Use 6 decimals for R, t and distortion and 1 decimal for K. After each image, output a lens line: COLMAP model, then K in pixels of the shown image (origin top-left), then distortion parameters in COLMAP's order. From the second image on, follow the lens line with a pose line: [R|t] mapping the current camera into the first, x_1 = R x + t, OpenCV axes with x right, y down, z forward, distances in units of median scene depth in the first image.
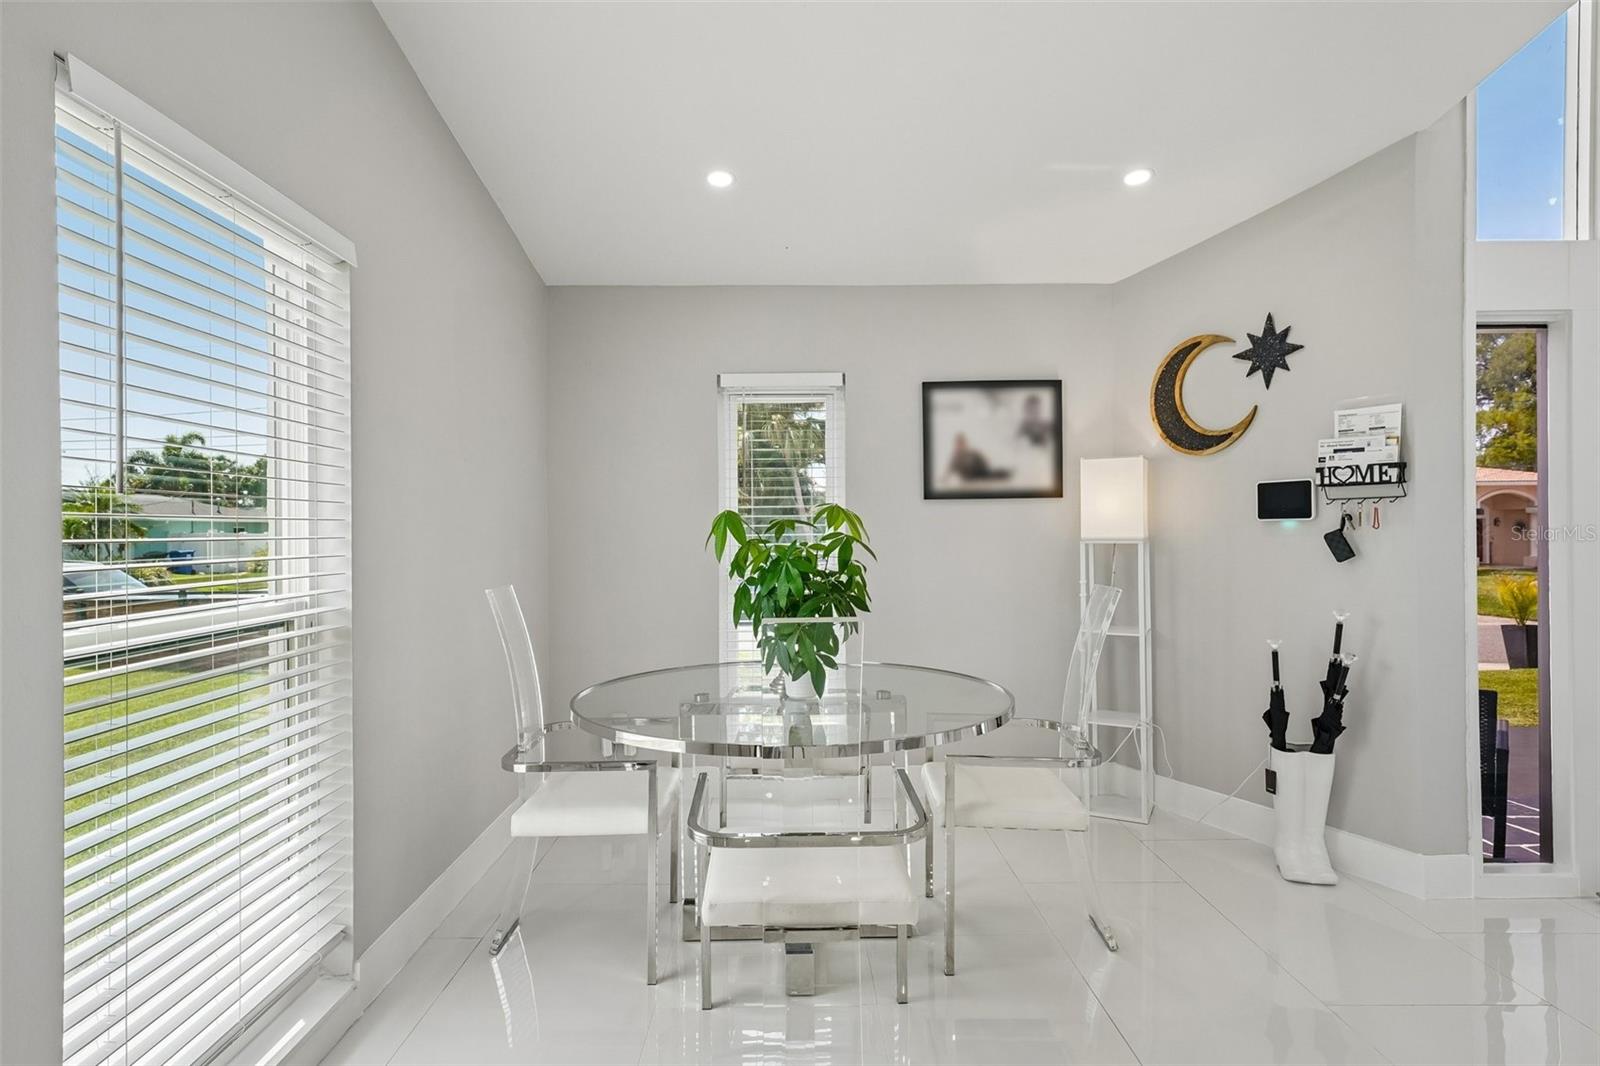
lens RADIAL K [[846.4, 0, 793.3], [0, 846.4, 529.7], [0, 0, 1]] dist [0.020003, 0.002510]
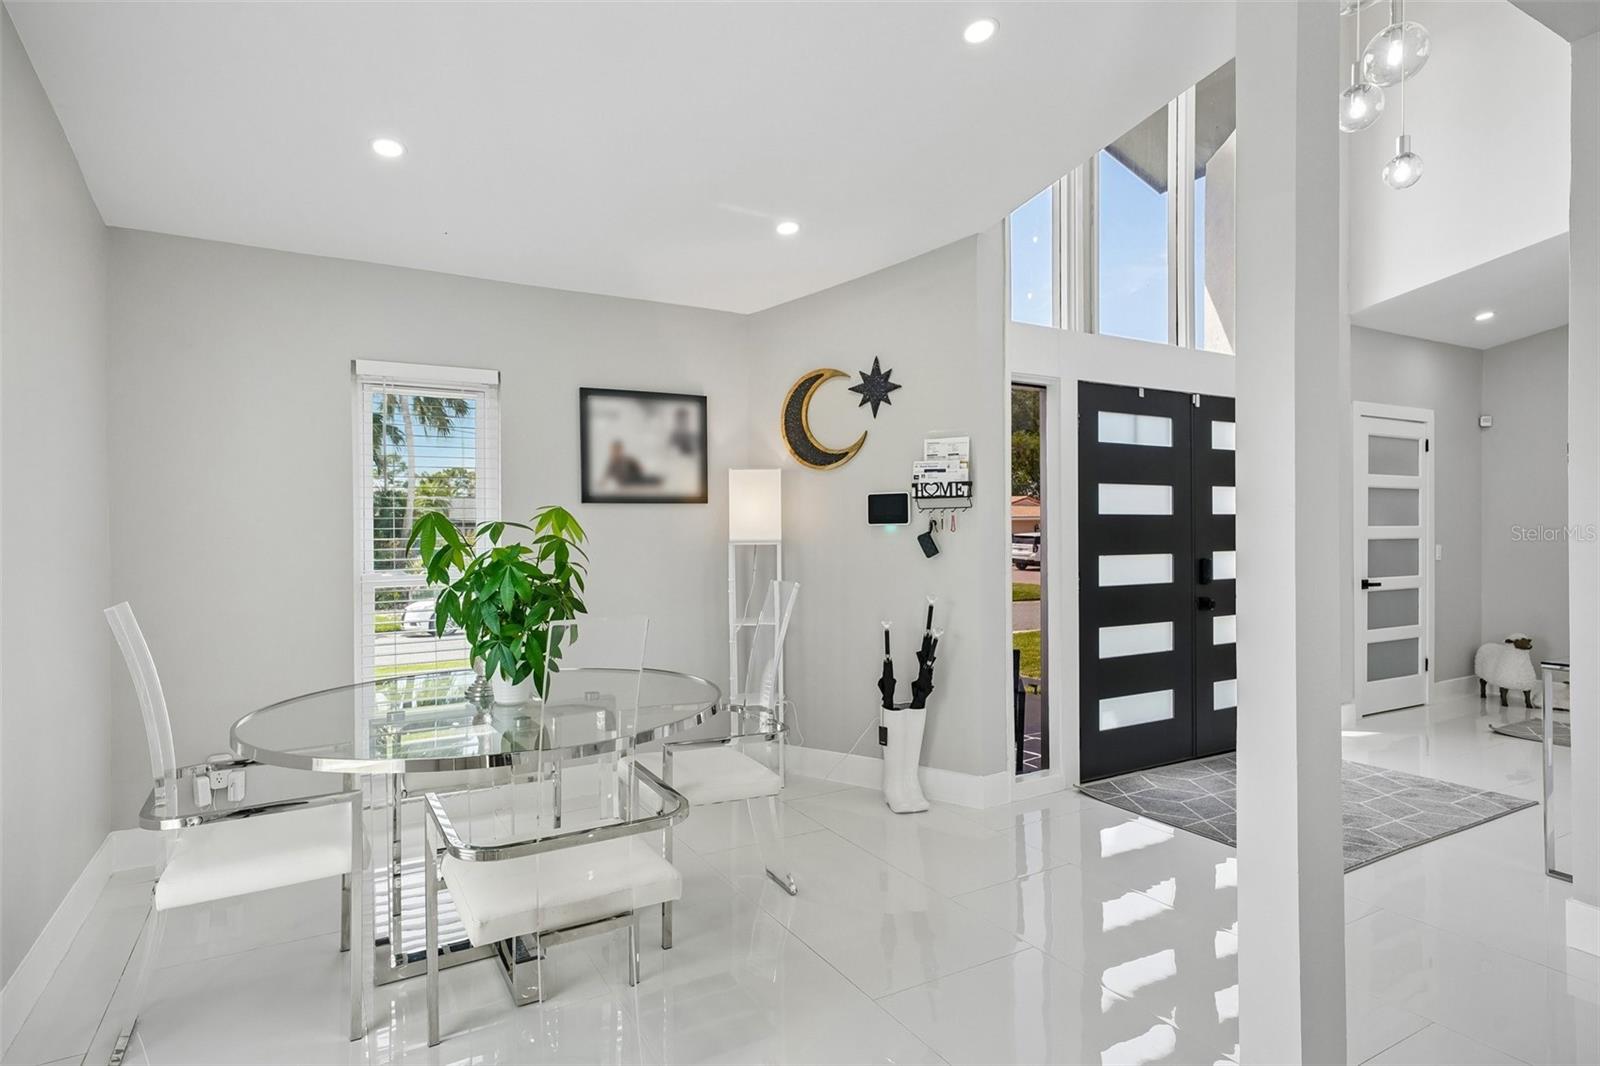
lens RADIAL K [[846.4, 0, 767.2], [0, 846.4, 533.1], [0, 0, 1]] dist [0.020003, 0.002510]
pose [[0.878546, -0.000403, 0.477658, -0.181108], [0.001007, 0.999999, -0.001009, 0.002038], [-0.477657, 0.001368, 0.878545, 0.000865]]
